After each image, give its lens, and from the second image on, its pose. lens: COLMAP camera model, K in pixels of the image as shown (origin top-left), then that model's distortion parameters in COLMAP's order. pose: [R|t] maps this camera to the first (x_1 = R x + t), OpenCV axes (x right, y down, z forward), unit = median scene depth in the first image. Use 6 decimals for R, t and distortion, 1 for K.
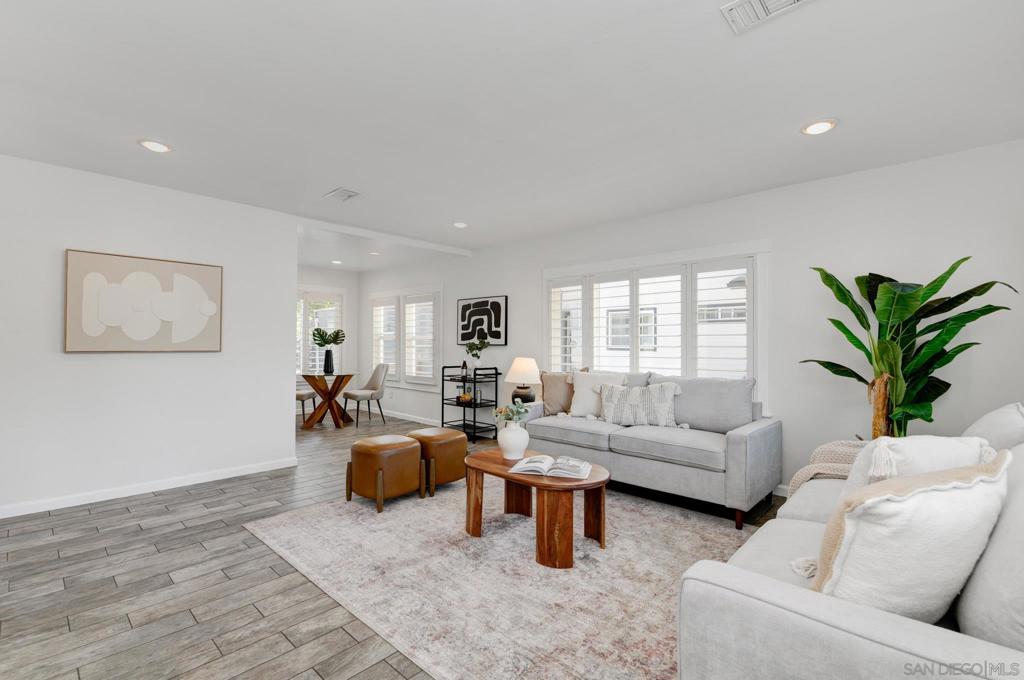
lens RADIAL K [[455.3, 0, 512.8], [0, 455.3, 344.8], [0, 0, 1]] dist [-0.002910, -0.000658]
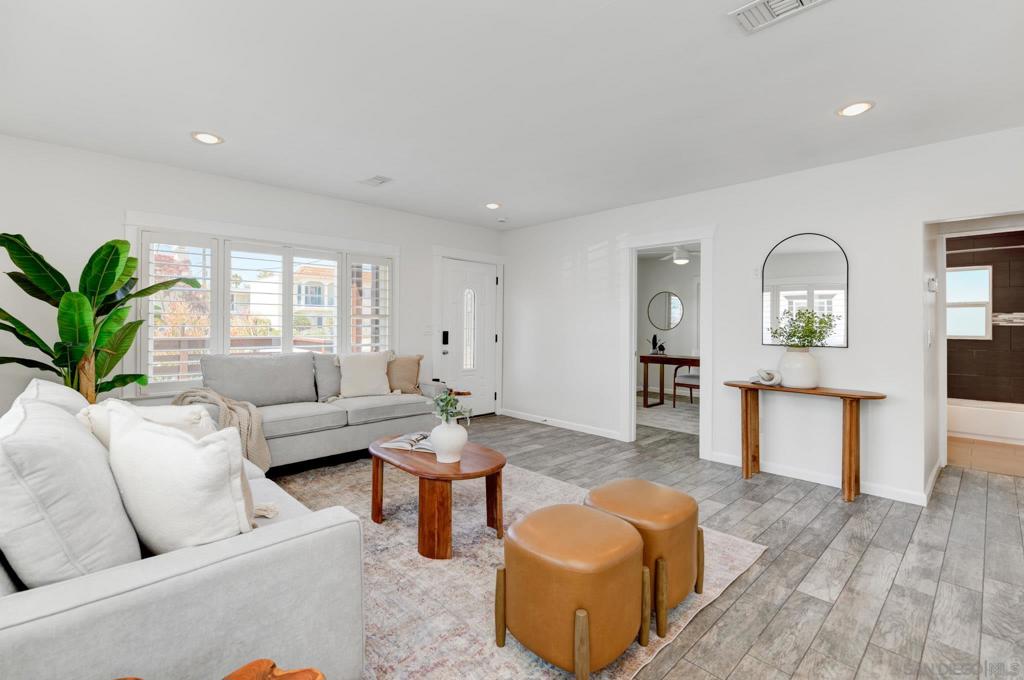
lens RADIAL K [[467.4, 0, 507.9], [0, 467.4, 339.2], [0, 0, 1]] dist [-0.002493, -0.000769]
pose [[-0.997243, -0.015463, 0.072573, -0.138817], [-0.012694, 0.999180, 0.038458, -0.012086], [-0.073109, 0.037430, -0.996621, 1.522923]]
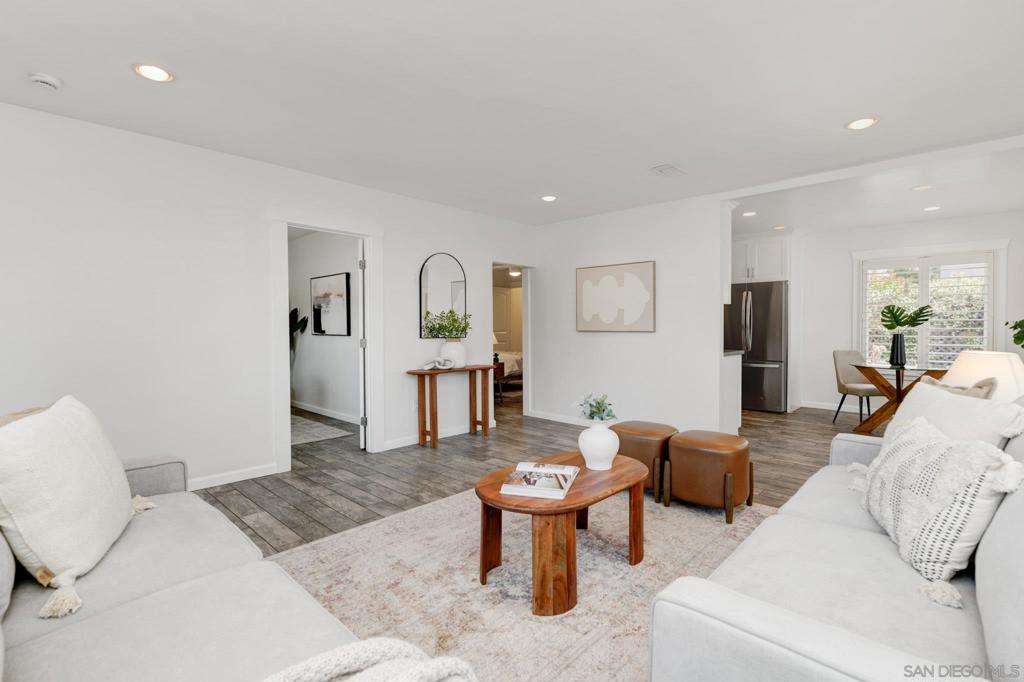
lens RADIAL K [[471.7, 0, 516.8], [0, 471.7, 334.5], [0, 0, 1]] dist [-0.002602, -0.012221]
pose [[-0.016121, 0.007653, -0.999841, 0.653312], [-0.002768, 0.999967, 0.007699, 0.014397], [0.999866, 0.002891, -0.016099, 0.712891]]
